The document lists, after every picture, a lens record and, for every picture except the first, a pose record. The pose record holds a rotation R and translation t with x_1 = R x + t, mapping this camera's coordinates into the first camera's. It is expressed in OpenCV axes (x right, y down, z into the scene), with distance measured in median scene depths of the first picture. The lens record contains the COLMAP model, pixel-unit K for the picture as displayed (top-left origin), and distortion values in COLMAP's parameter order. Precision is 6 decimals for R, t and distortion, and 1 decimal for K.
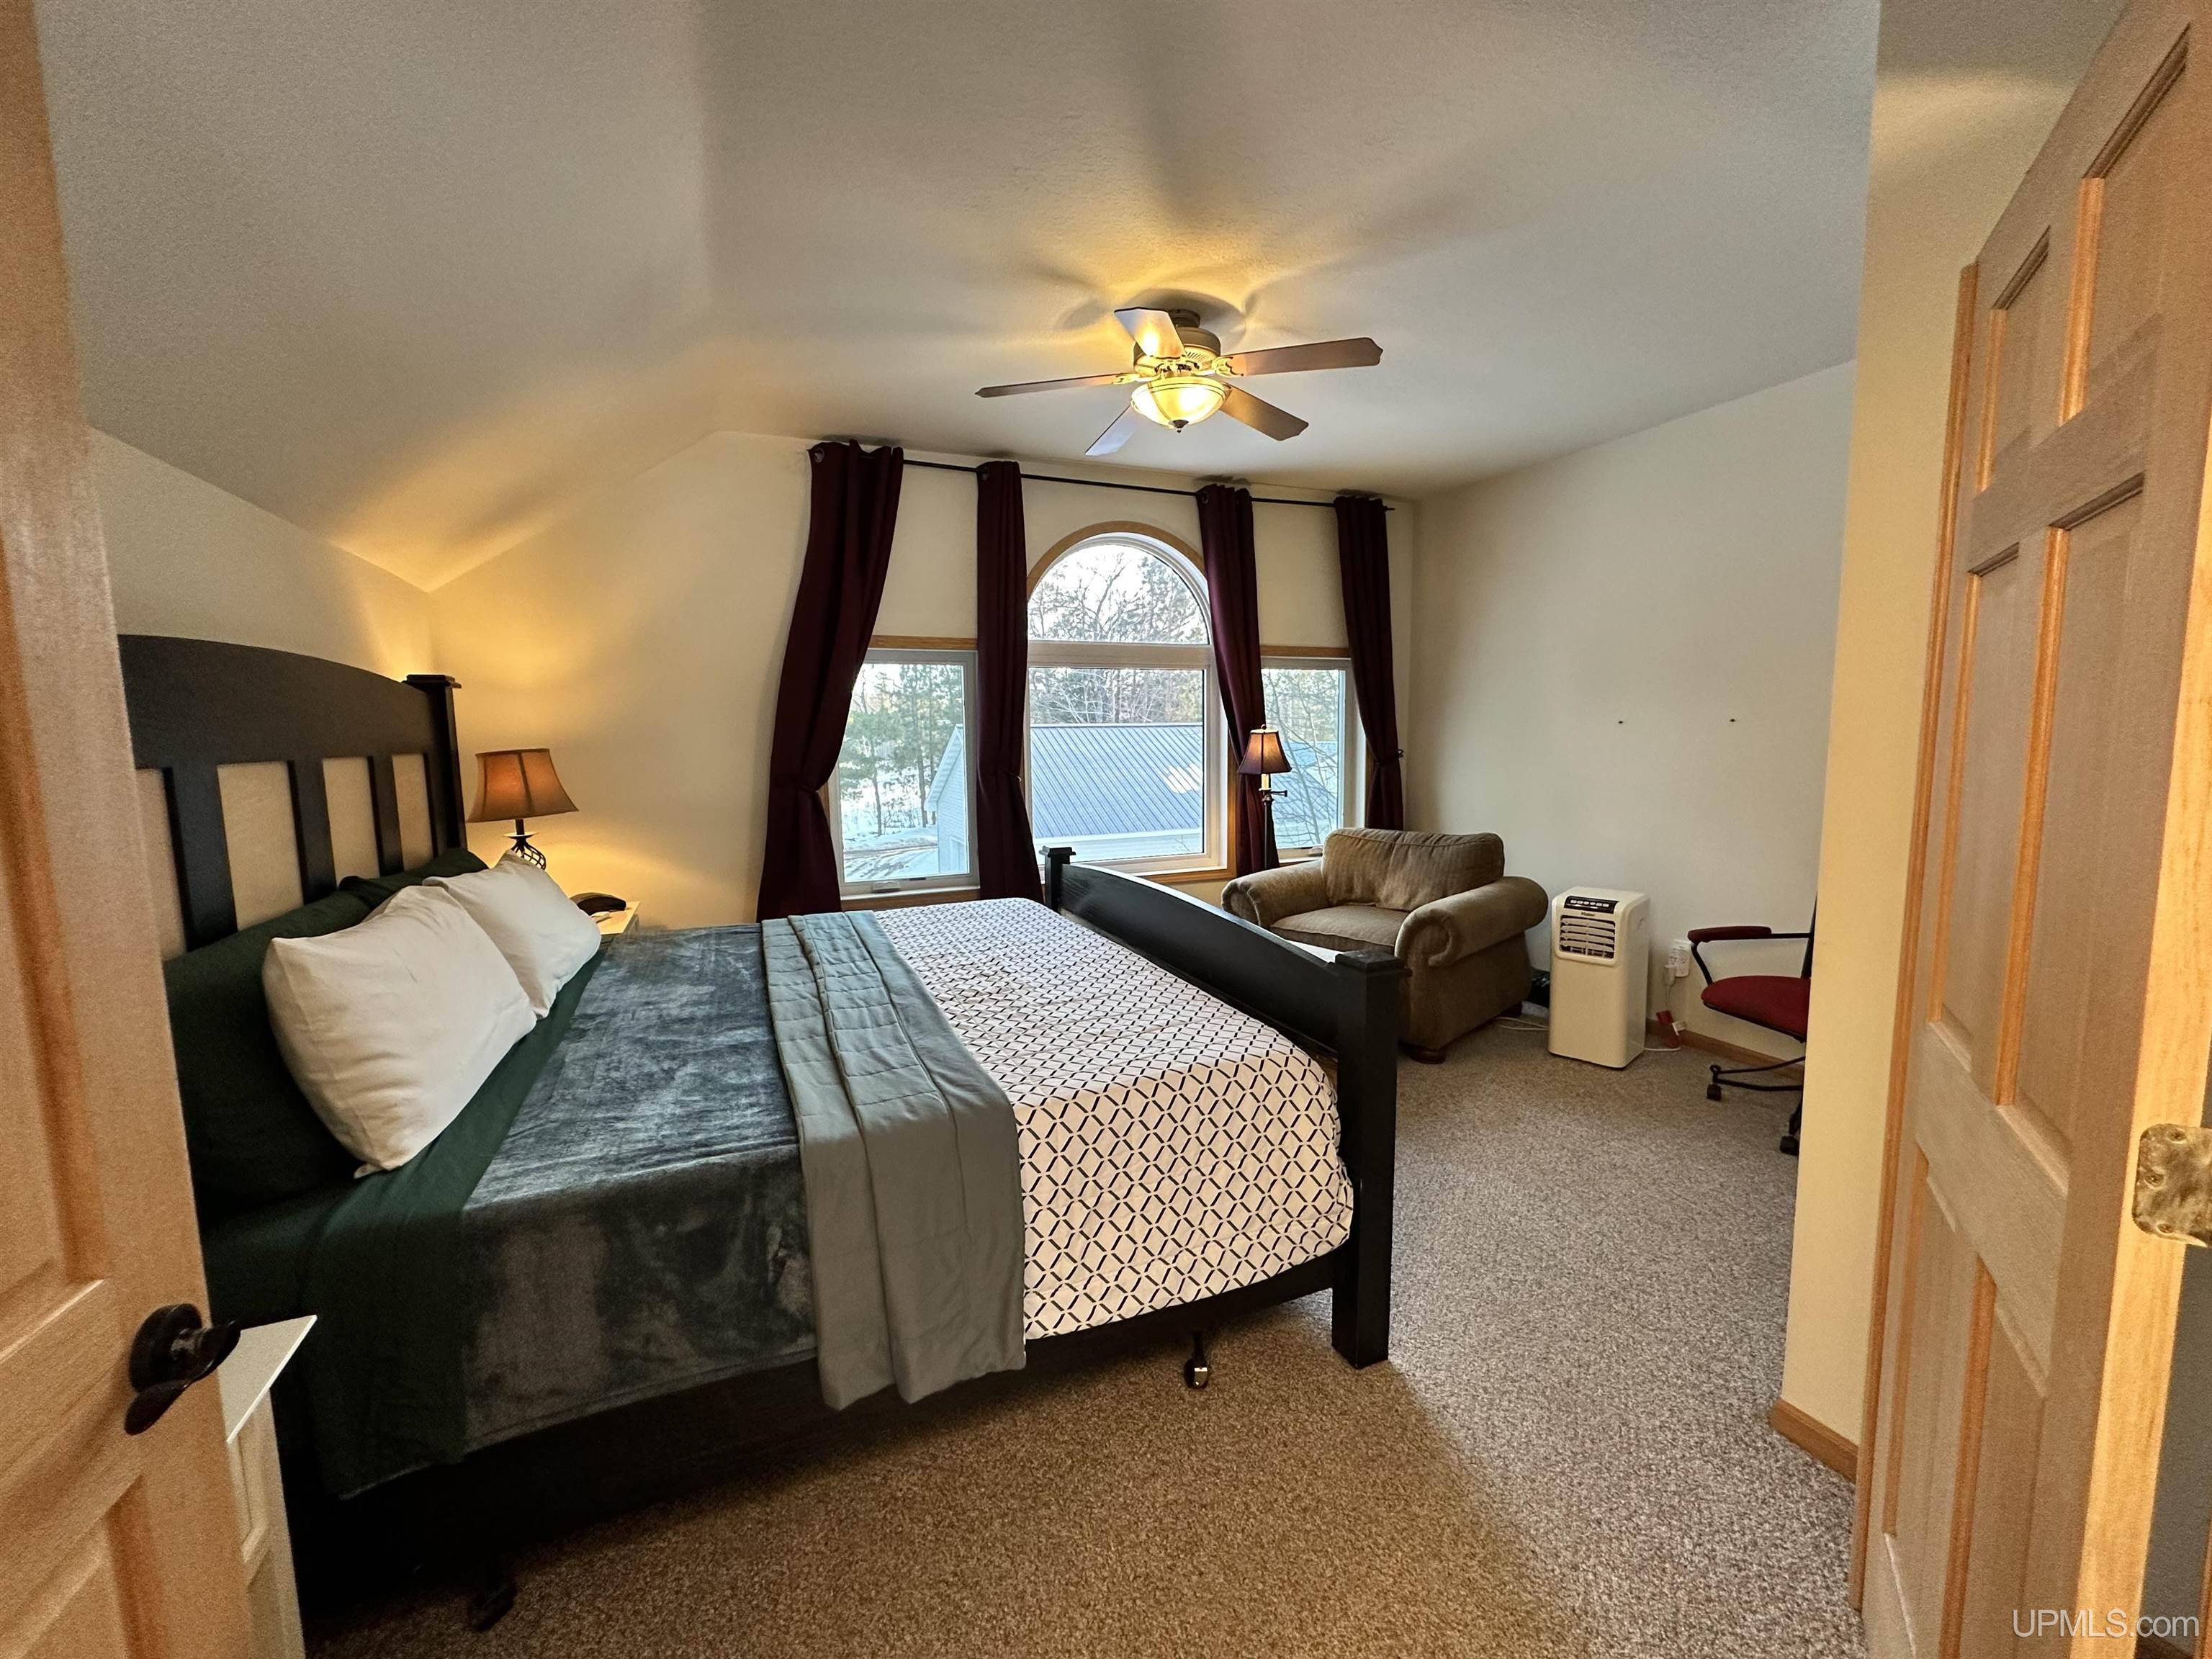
lens RADIAL K [[882.8, 0, 1109.6], [0, 882.8, 826.5], [0, 0, 1]] dist [-0.002531, 0.000318]
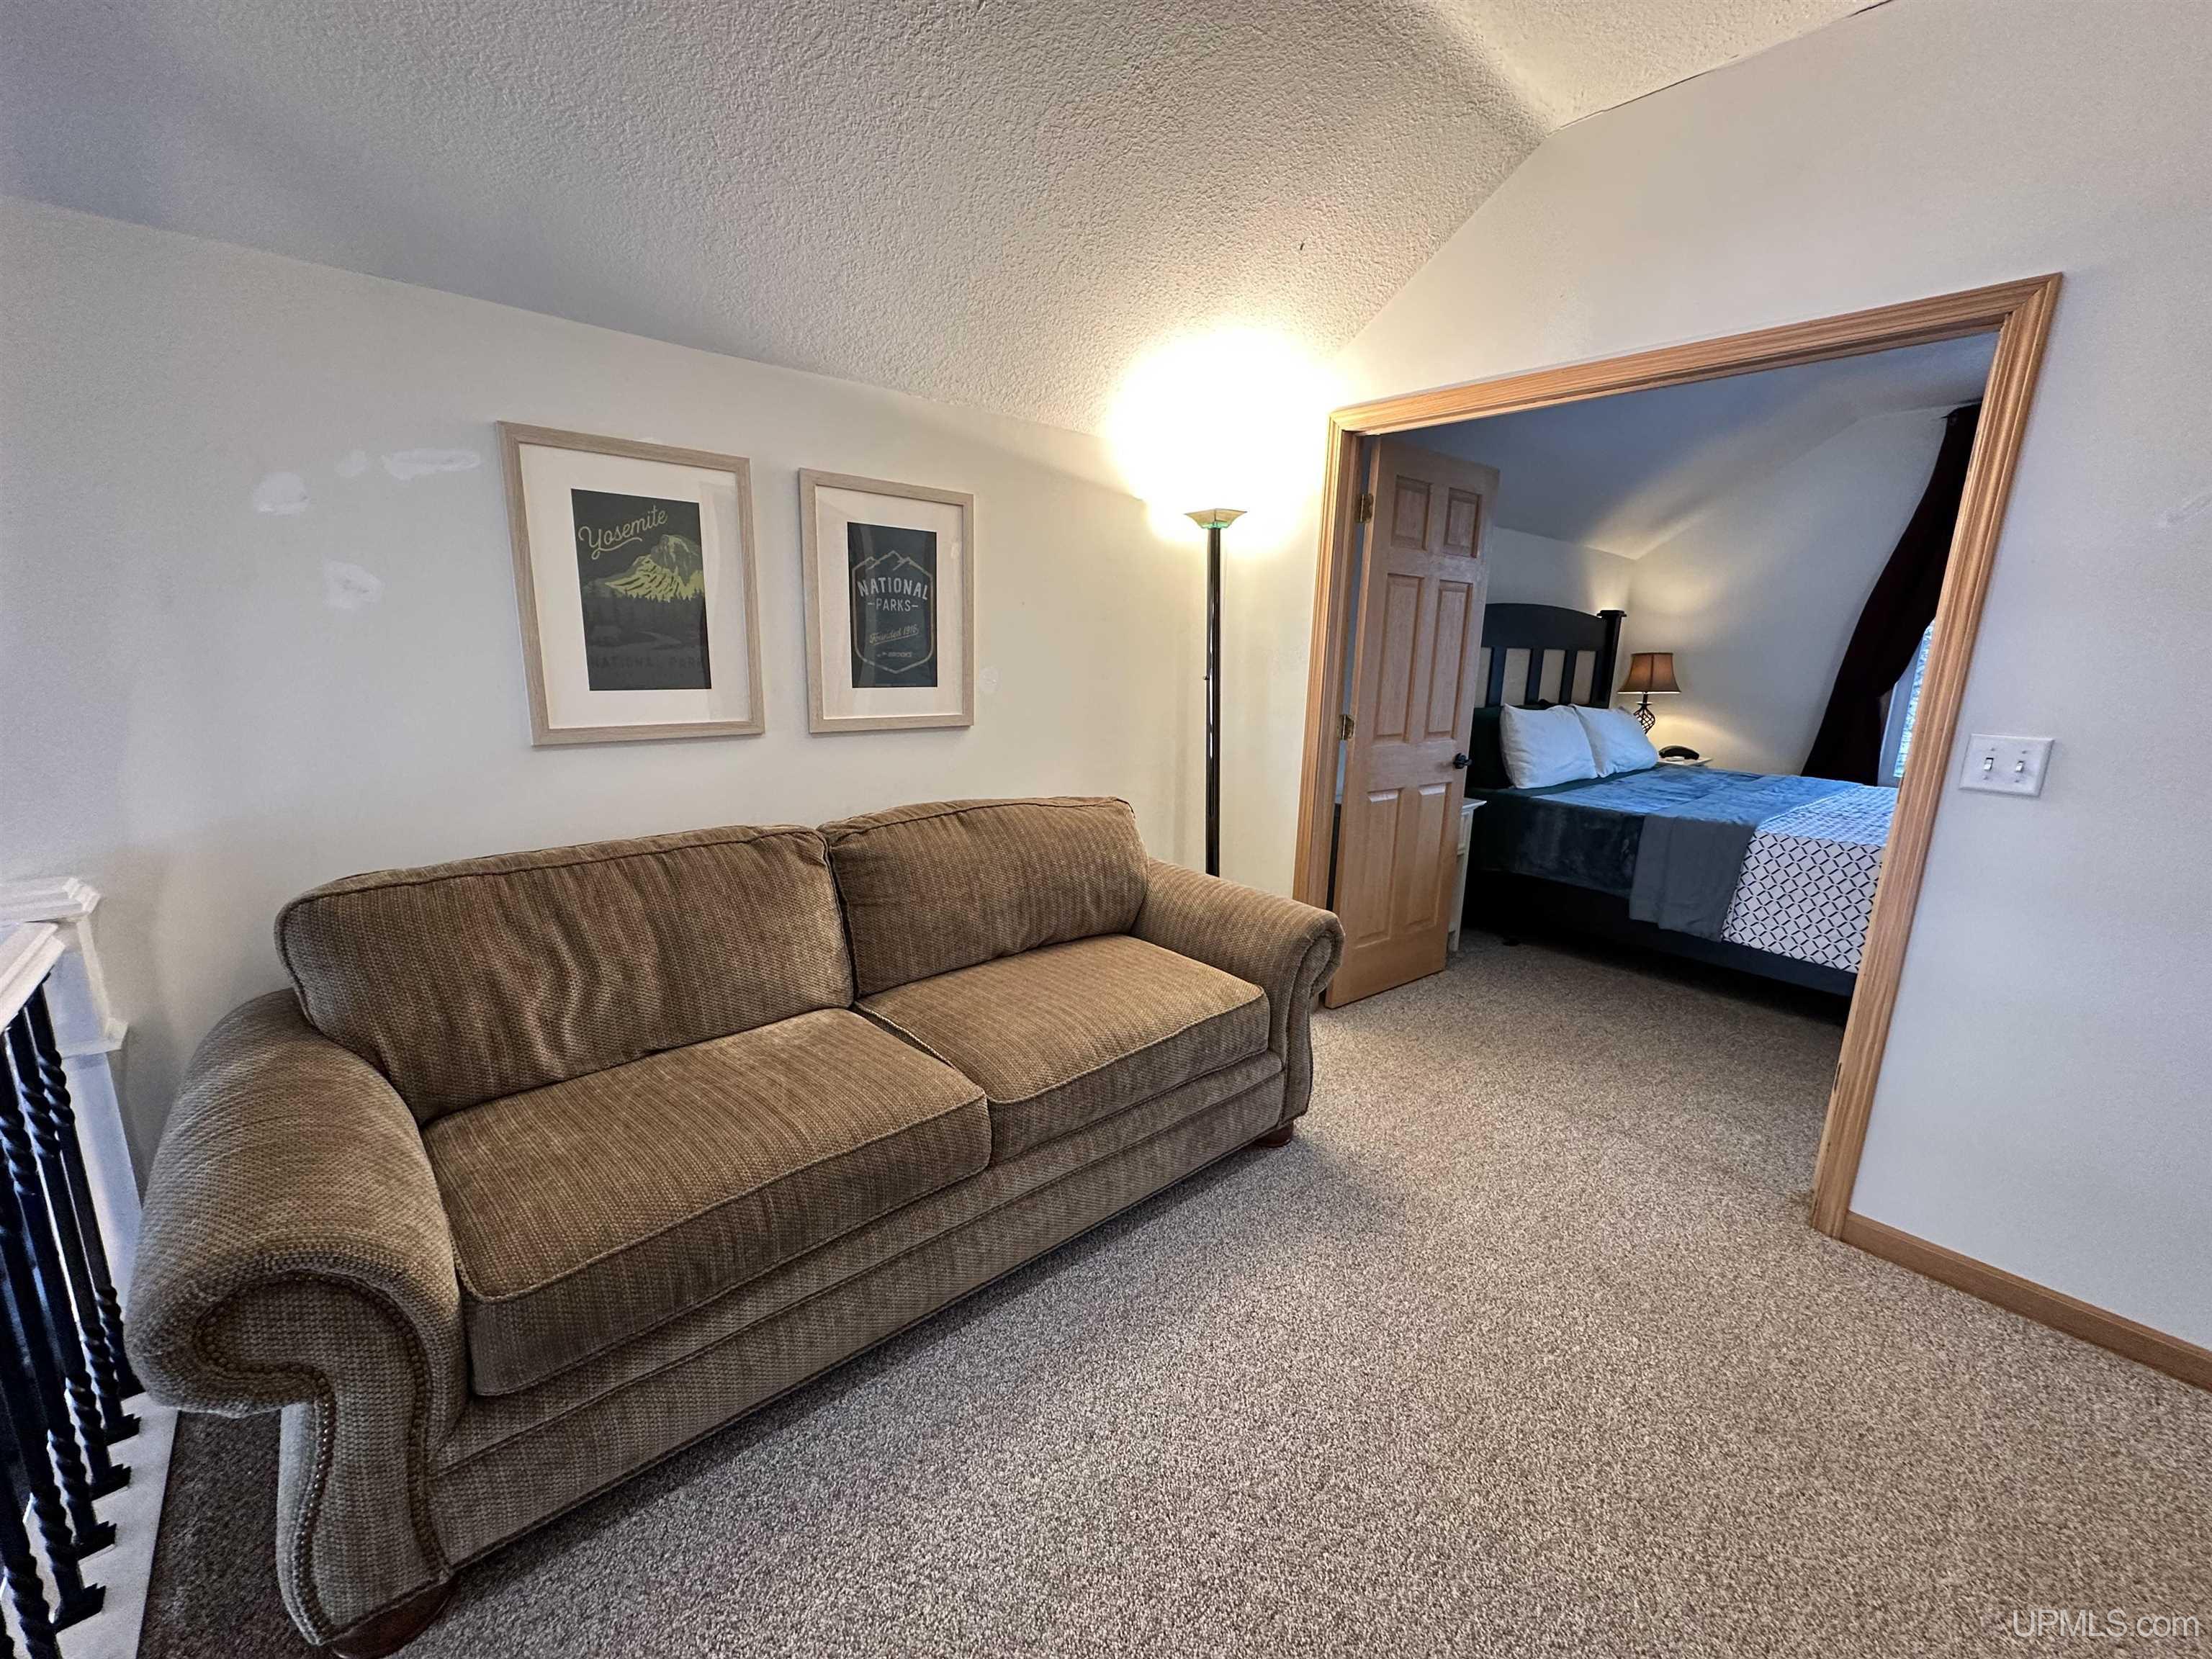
lens RADIAL K [[882.8, 0, 1109.6], [0, 882.8, 826.5], [0, 0, 1]] dist [-0.002531, 0.000318]
pose [[0.317741, 0.218477, -0.922664, 1.129082], [-0.135186, 0.973589, 0.183981, 0.120623], [0.938491, 0.066273, 0.338884, -0.953107]]
